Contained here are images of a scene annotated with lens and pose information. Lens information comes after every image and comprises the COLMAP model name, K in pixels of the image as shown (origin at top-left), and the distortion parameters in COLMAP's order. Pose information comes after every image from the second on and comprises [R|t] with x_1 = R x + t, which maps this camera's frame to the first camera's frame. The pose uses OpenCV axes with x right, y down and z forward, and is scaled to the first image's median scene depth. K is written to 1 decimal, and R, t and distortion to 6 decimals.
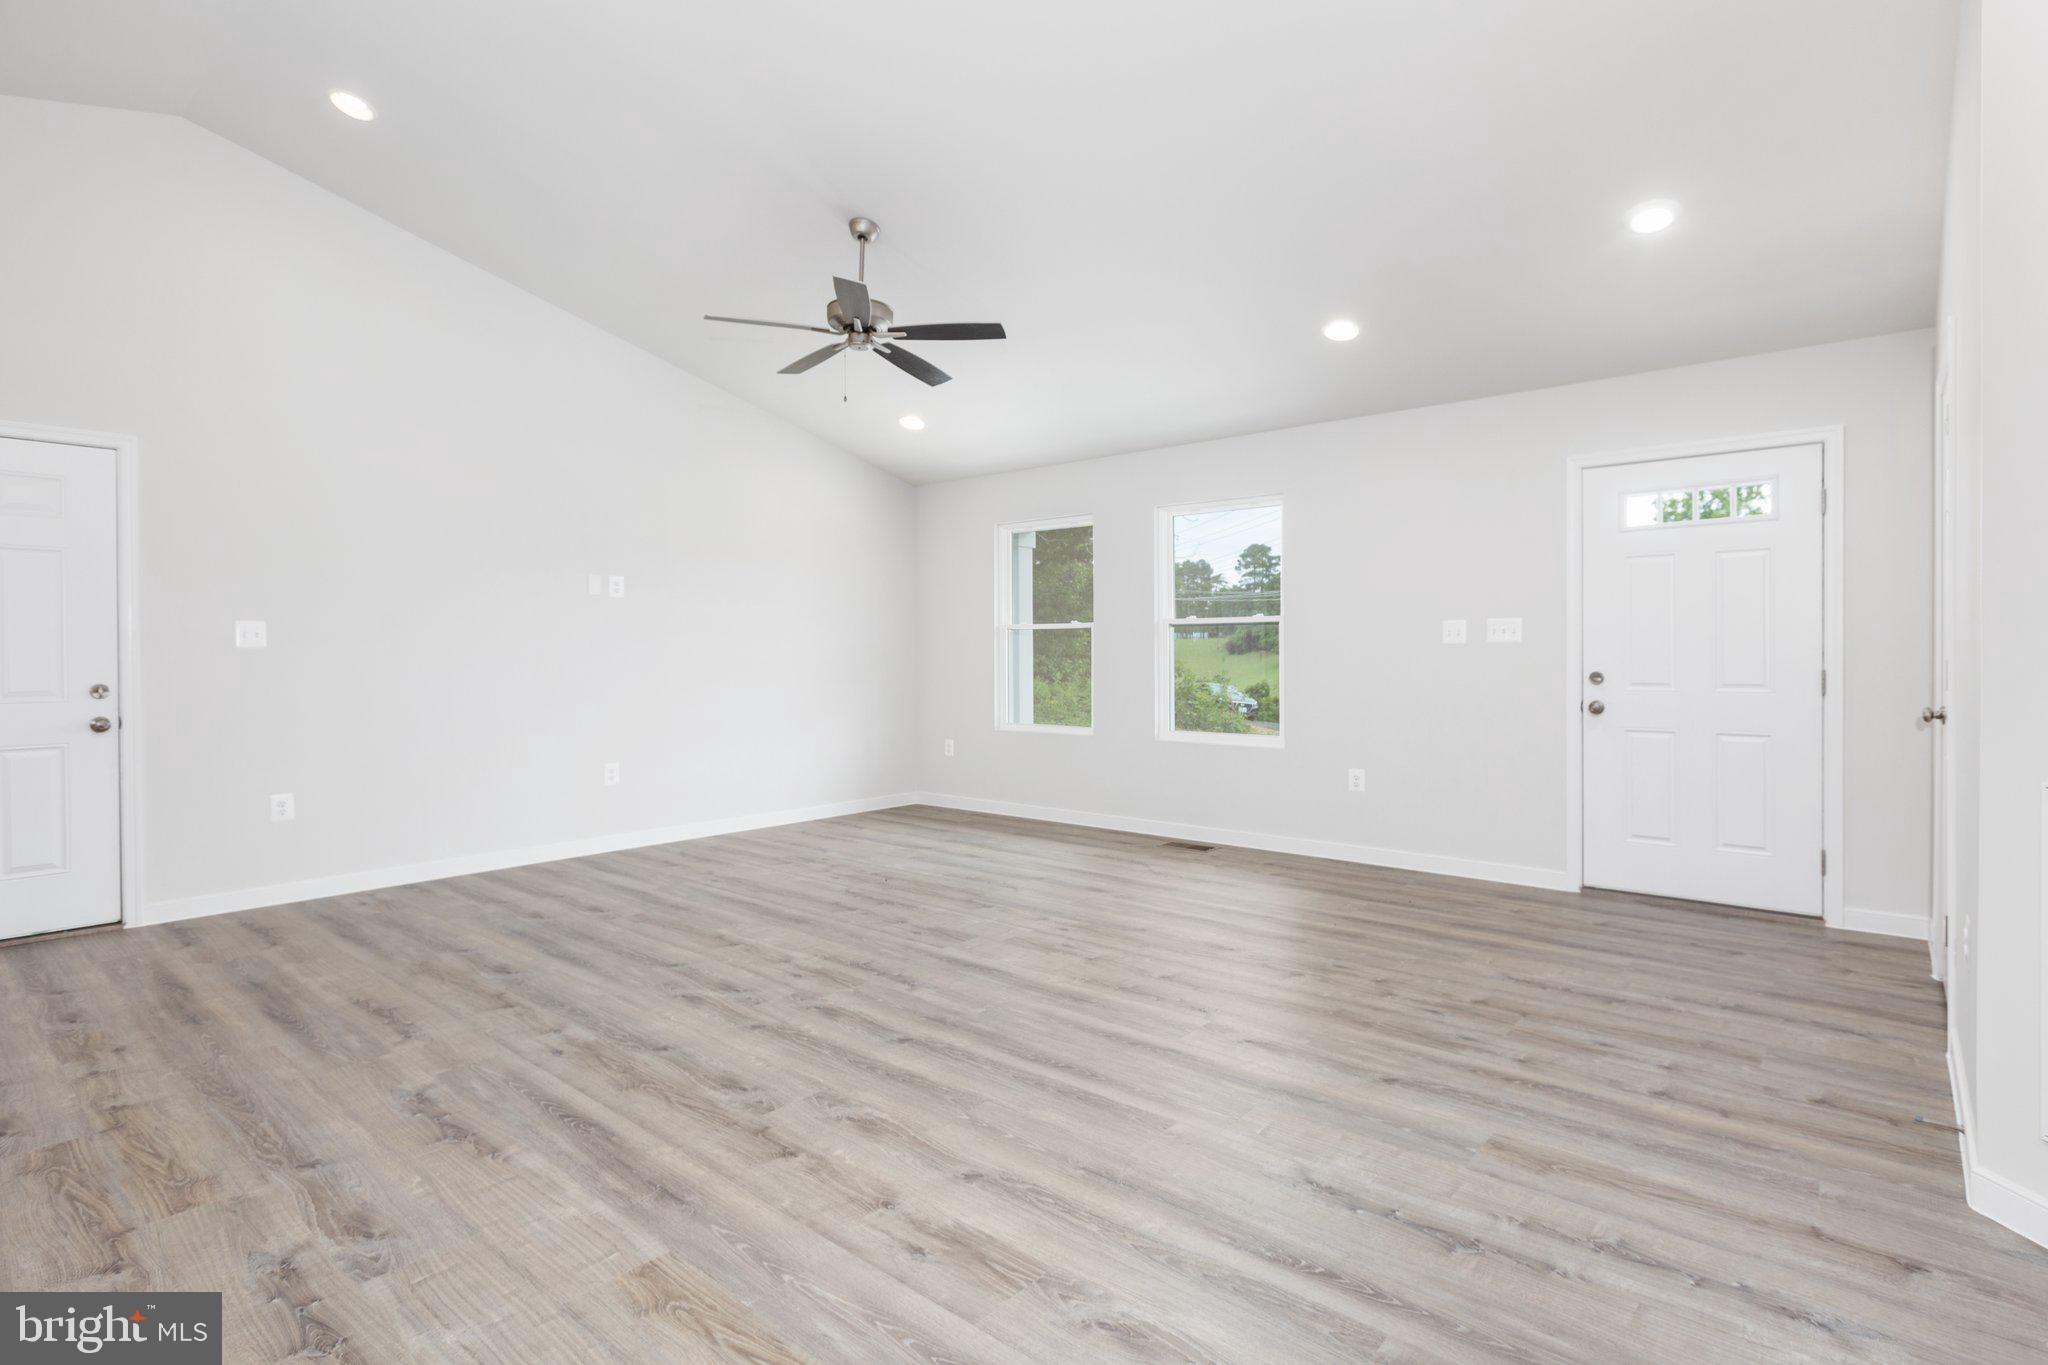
lens RADIAL K [[1005.6, 0, 1029.2], [0, 1005.6, 659.4], [0, 0, 1]] dist [0.002653, -0.004044]
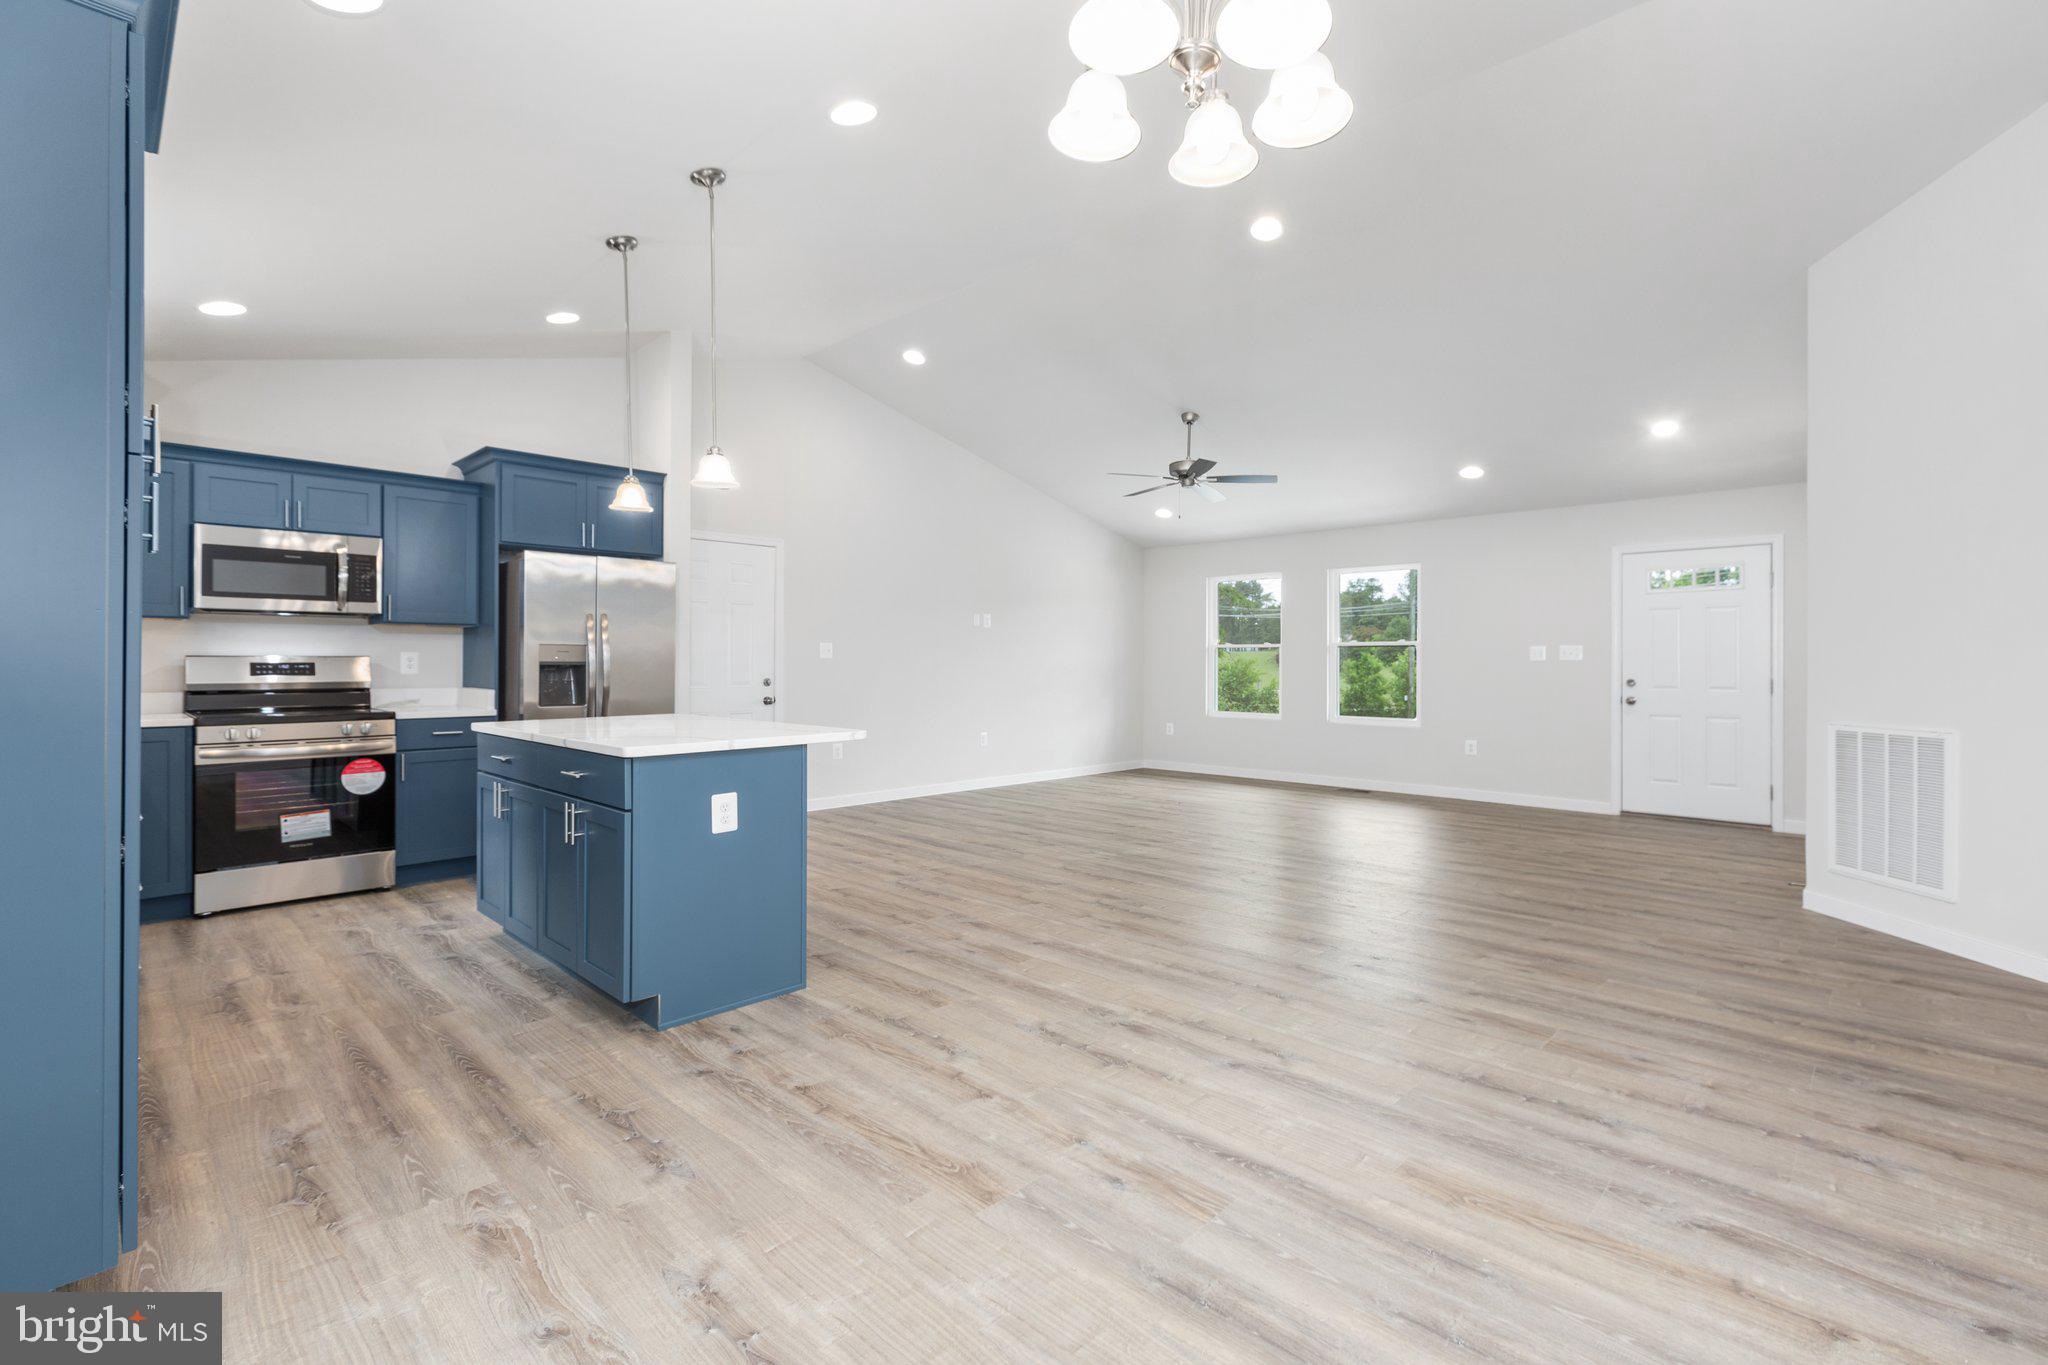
lens RADIAL K [[914.1, 0, 1028.3], [0, 914.1, 658.6], [0, 0, 1]] dist [0.003160, -0.002632]
pose [[0.997758, 0.007195, -0.066536, -0.405739], [-0.007961, 0.999905, -0.011252, 0.004976], [0.066449, 0.011757, 0.997721, -0.706841]]
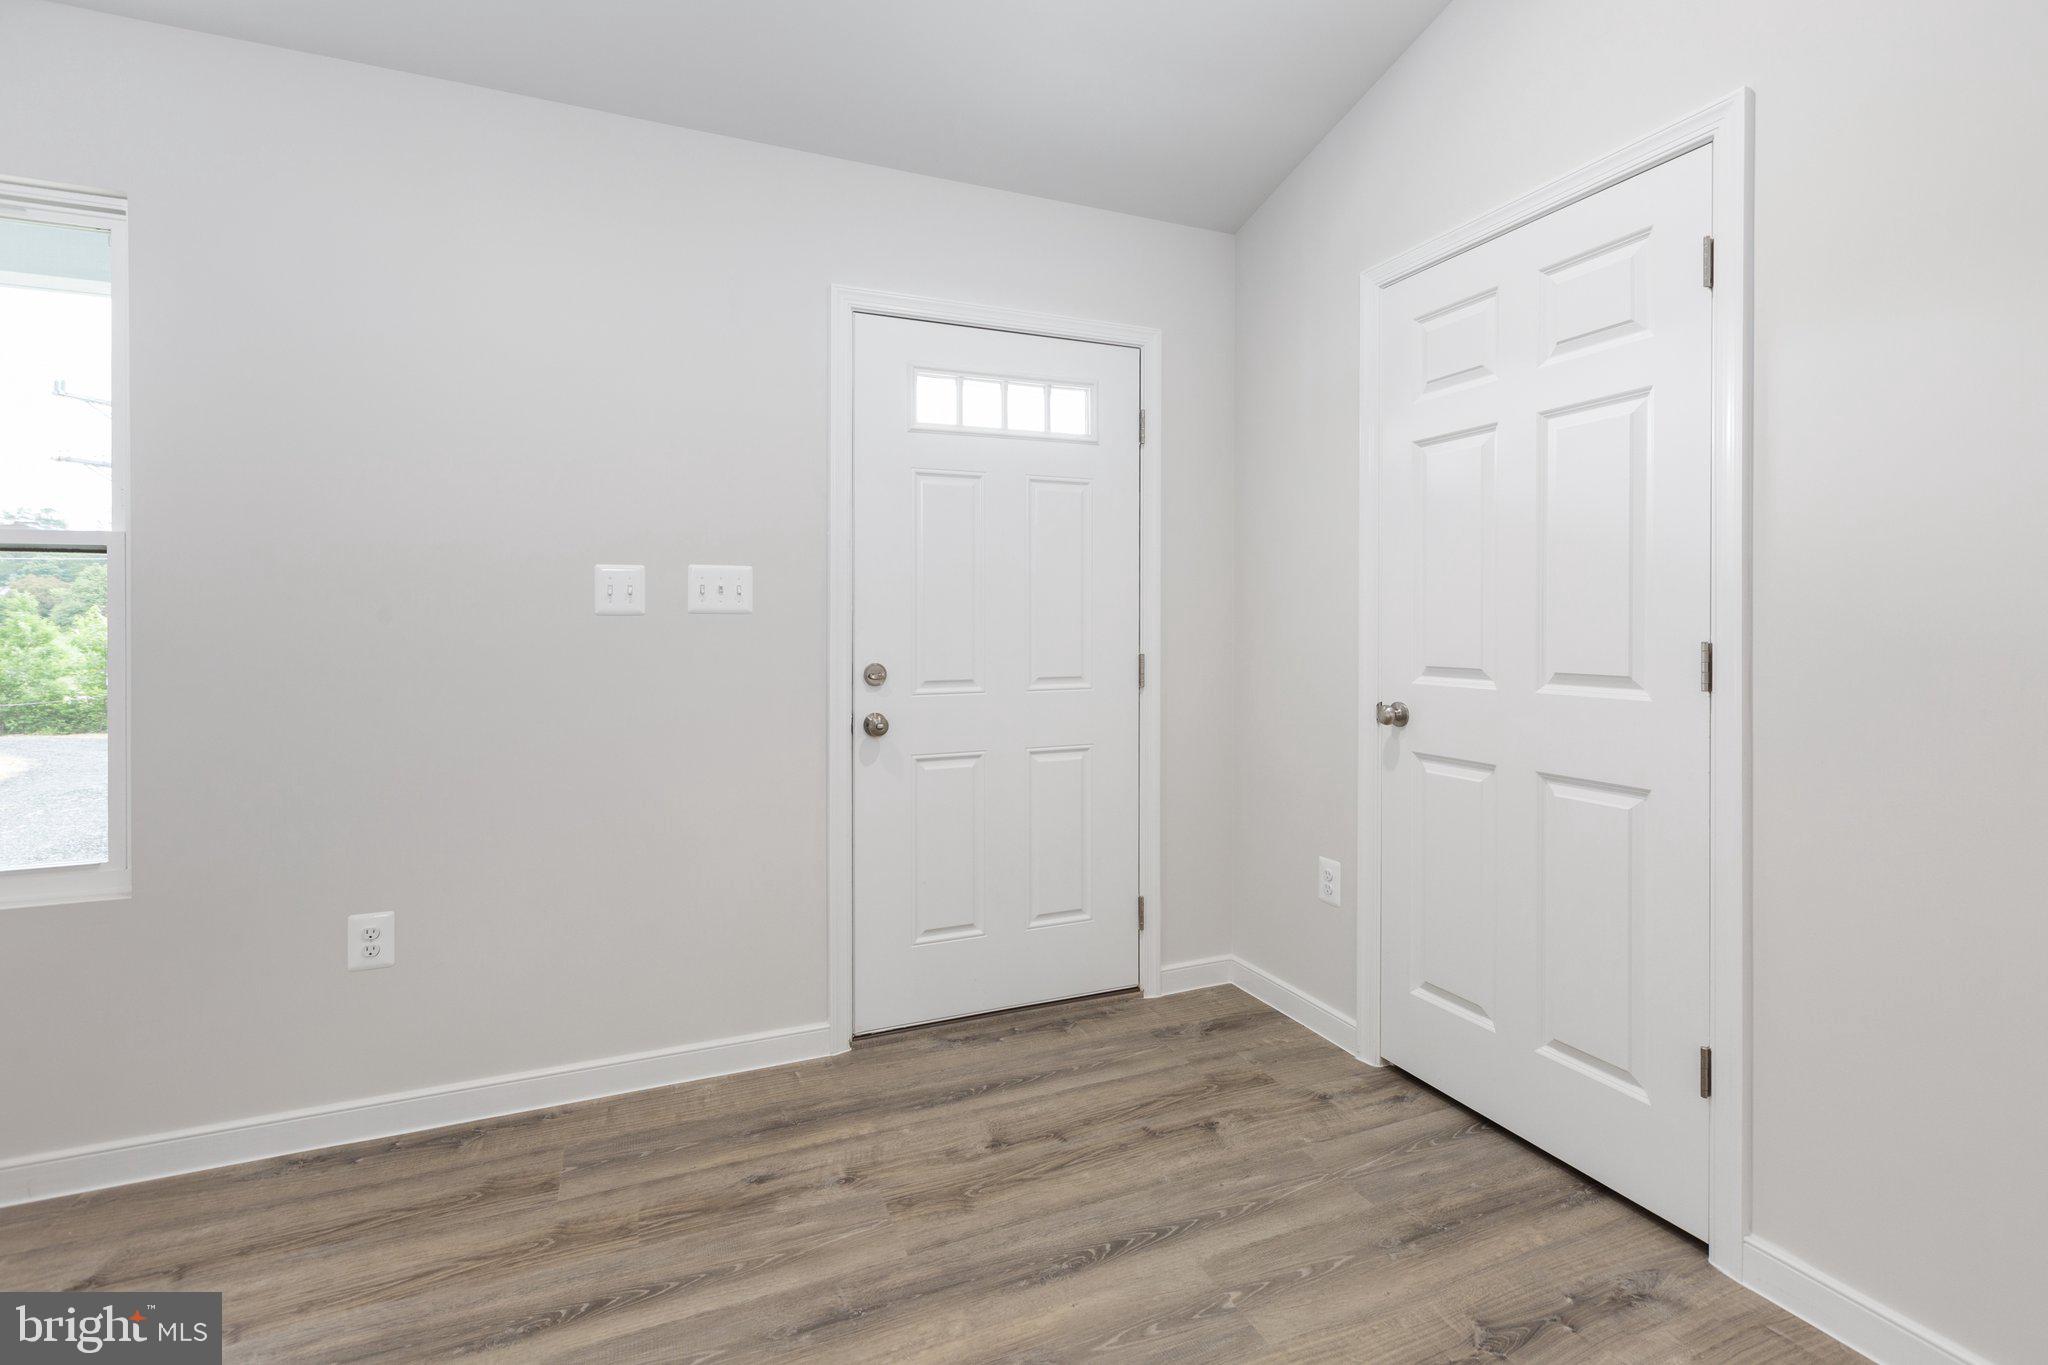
lens RADIAL K [[914.1, 0, 1008.8], [0, 914.1, 630.2], [0, 0, 1]] dist [0.003160, -0.002632]
pose [[0.449526, -0.001489, 0.893266, 0.160343], [0.007048, 0.999973, -0.001880, -0.008001], [-0.893239, 0.007141, 0.449525, 0.893647]]
